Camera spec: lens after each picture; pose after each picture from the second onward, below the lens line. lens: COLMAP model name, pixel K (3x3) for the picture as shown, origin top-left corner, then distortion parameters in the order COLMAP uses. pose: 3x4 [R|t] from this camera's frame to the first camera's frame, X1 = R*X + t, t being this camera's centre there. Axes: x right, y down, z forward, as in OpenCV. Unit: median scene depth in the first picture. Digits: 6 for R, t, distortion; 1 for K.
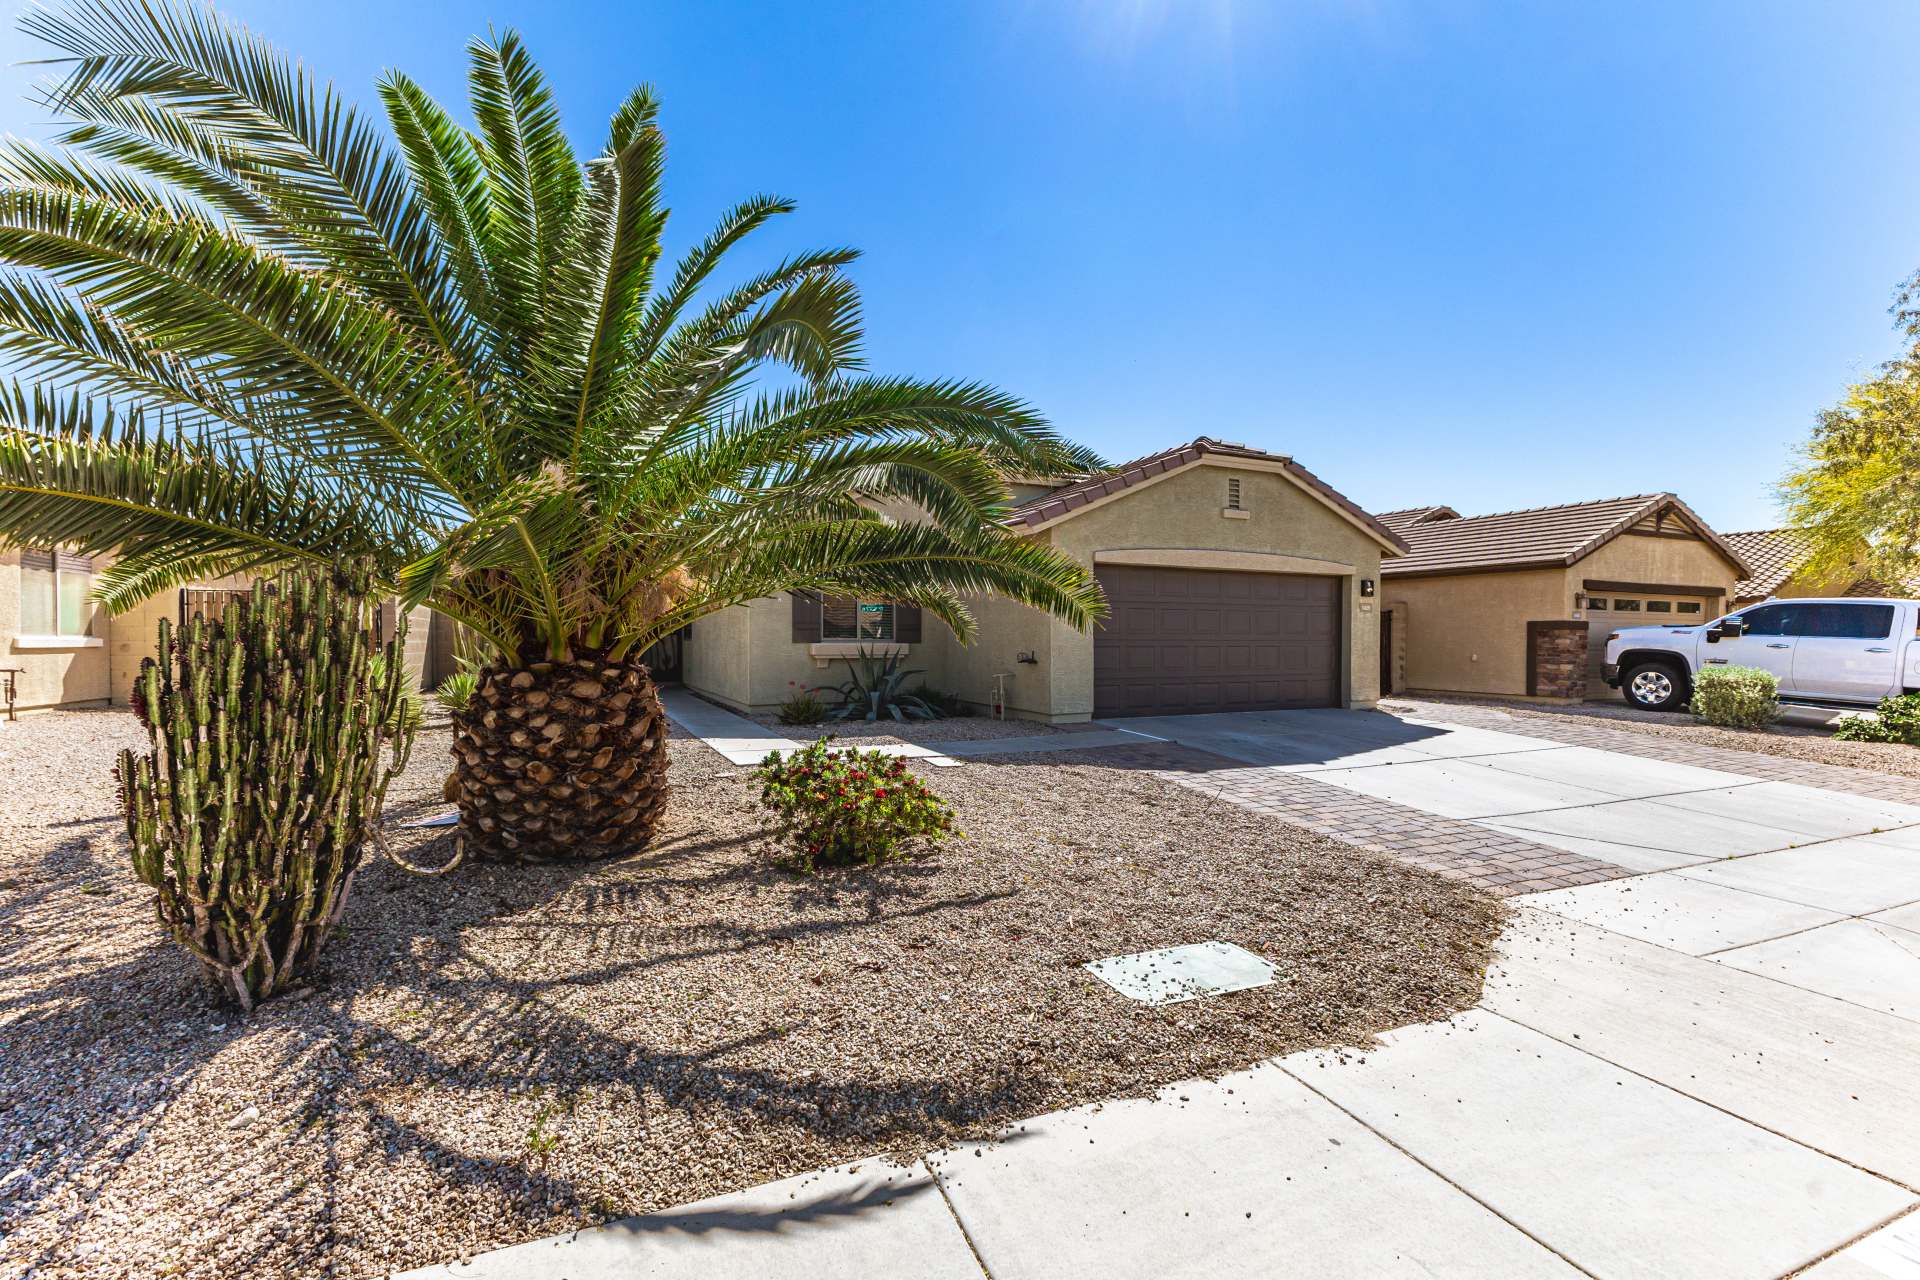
lens RADIAL K [[836.4, 0, 964.0], [0, 836.4, 632.7], [0, 0, 1]] dist [-0.001102, 0.015603]
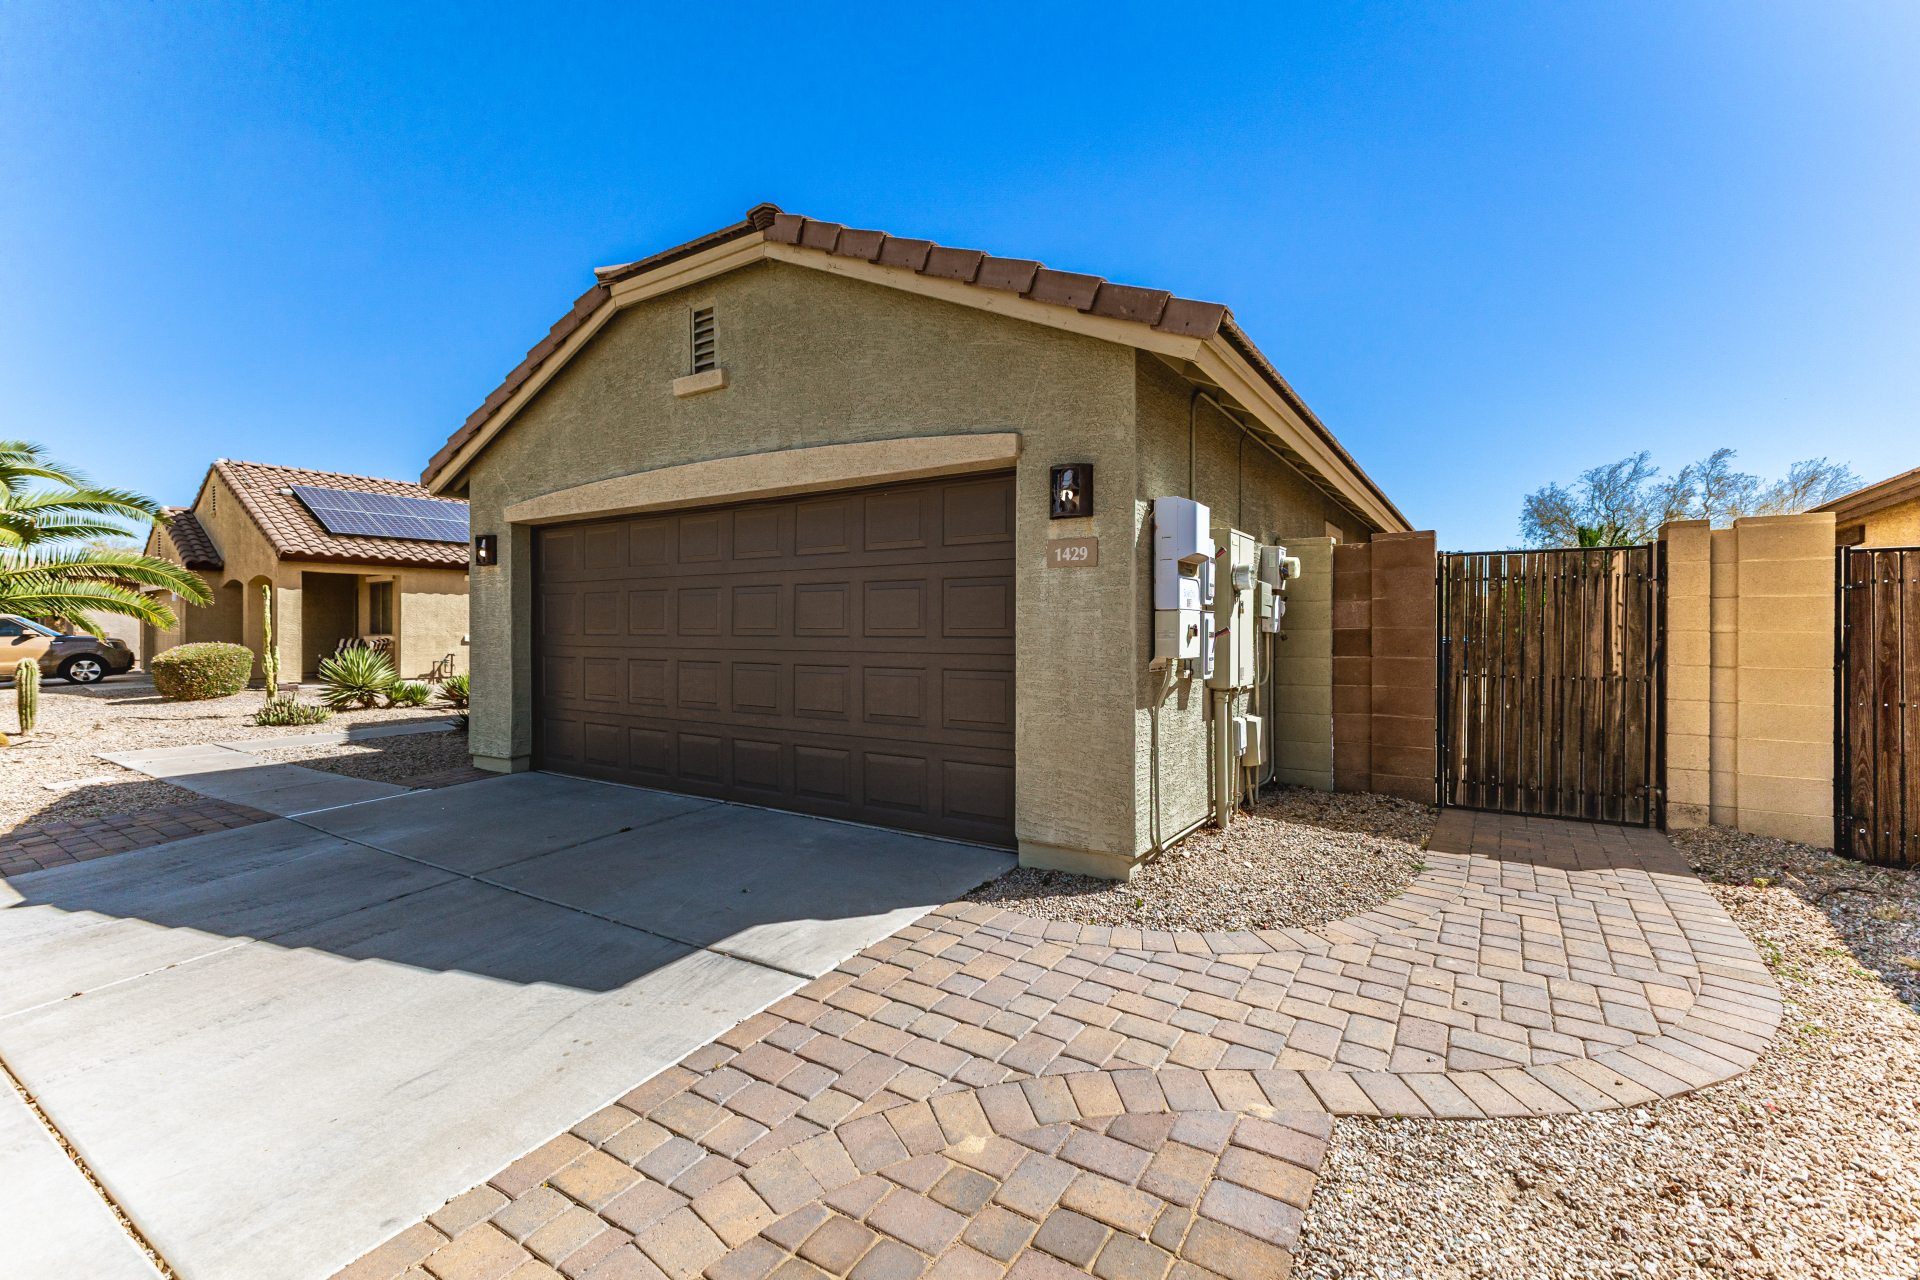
lens RADIAL K [[836.4, 0, 964.0], [0, 836.4, 632.7], [0, 0, 1]] dist [-0.001102, 0.015603]
pose [[0.514618, 0.000566, -0.857419, 0.786858], [0.005309, 0.999979, 0.003847, -0.001707], [0.857403, -0.006532, 0.514604, 0.862535]]
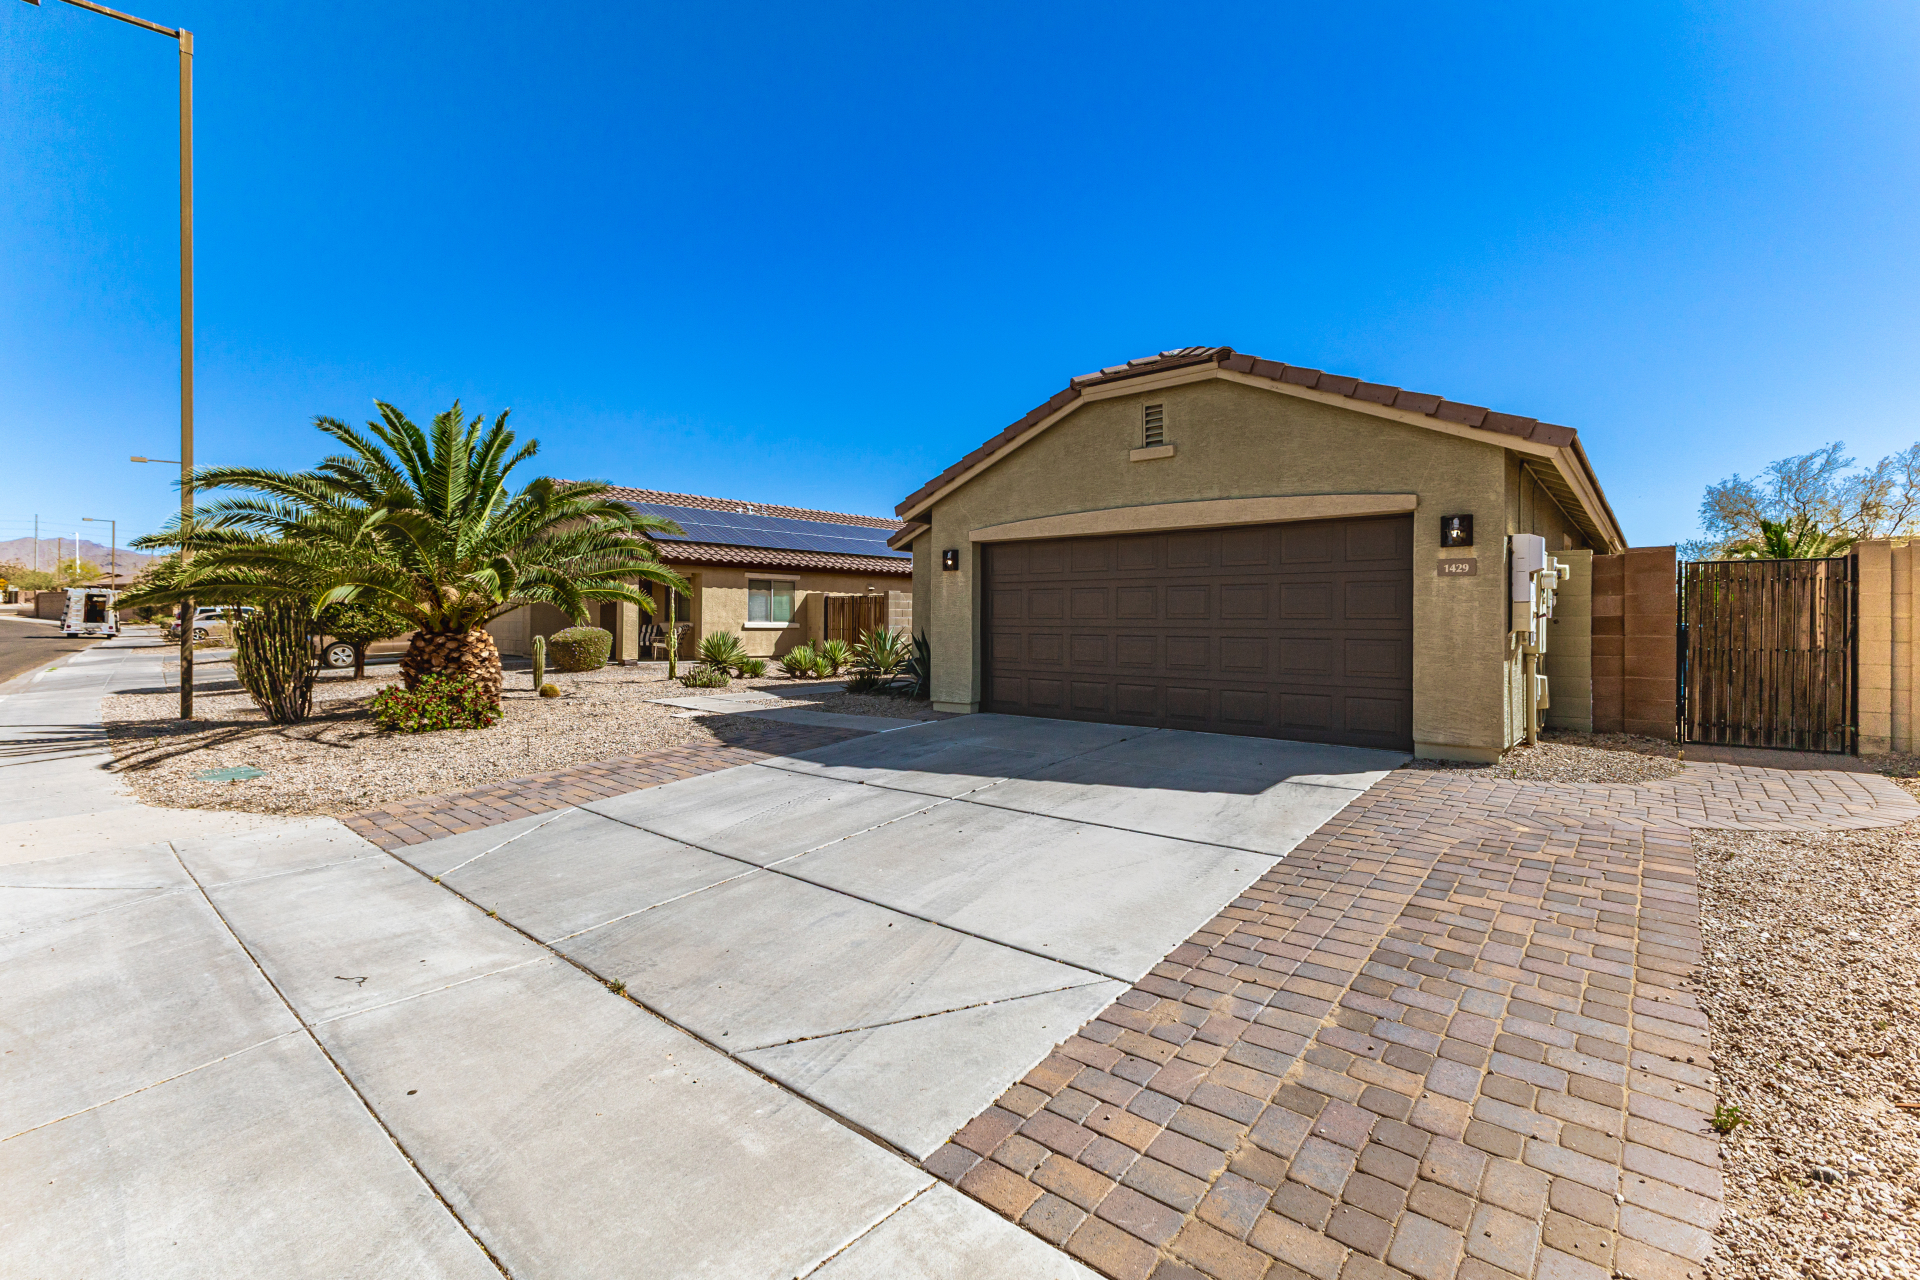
lens RADIAL K [[855.0, 0, 962.6], [0, 855.0, 617.4], [0, 0, 1]] dist [0.010951, -0.000612]
pose [[0.415395, -0.005902, -0.909622, 0.906515], [0.001080, 0.999981, -0.005995, 0.004303], [0.909641, 0.001508, 0.415393, 0.530670]]
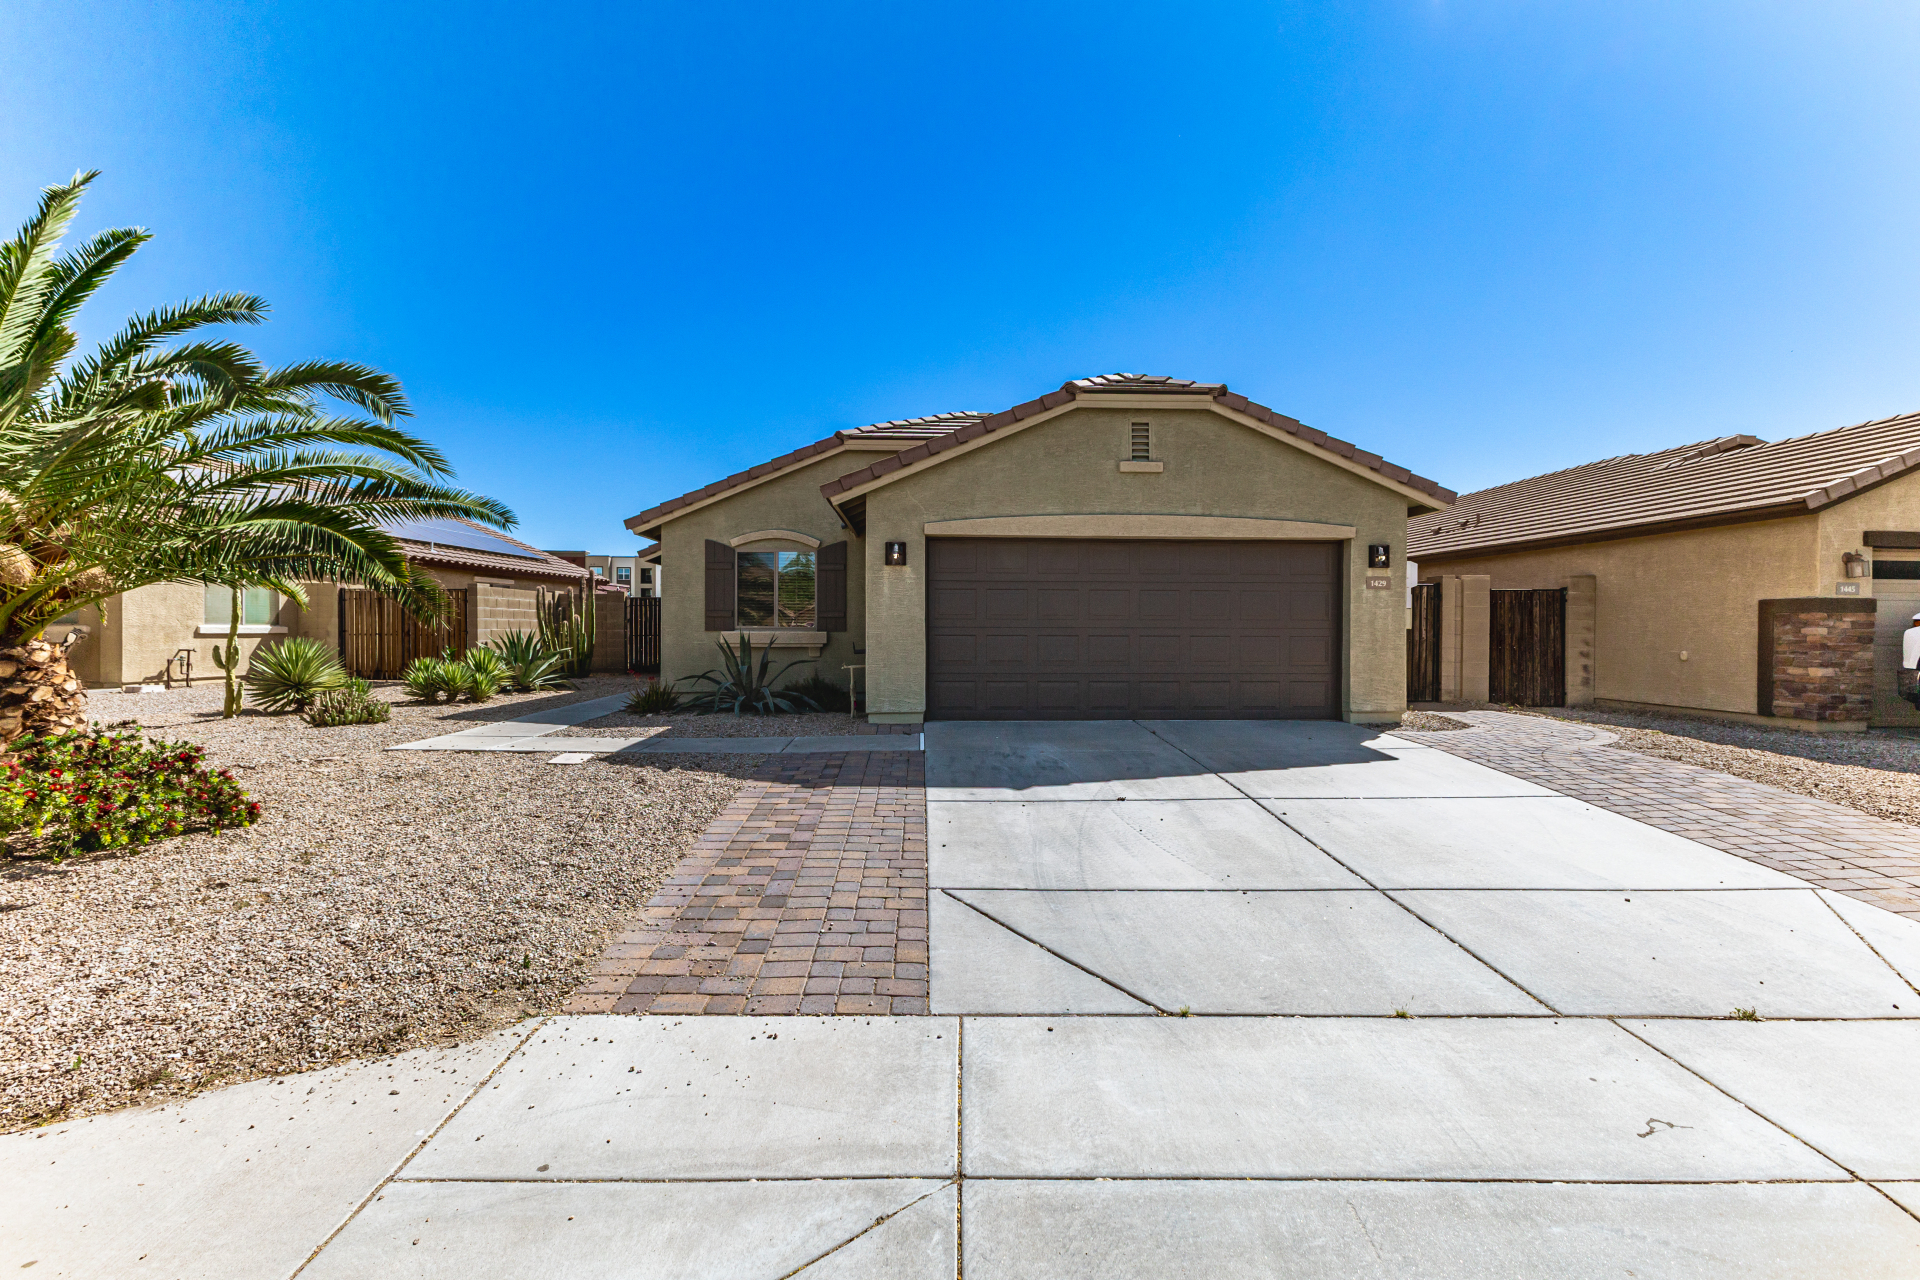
lens RADIAL K [[836.4, 0, 964.0], [0, 836.4, 632.7], [0, 0, 1]] dist [-0.001102, 0.015603]
pose [[0.920250, 0.001909, -0.391326, 0.467583], [0.001976, 0.999953, 0.009525, 0.005544], [0.391326, -0.009539, 0.920203, 0.207408]]
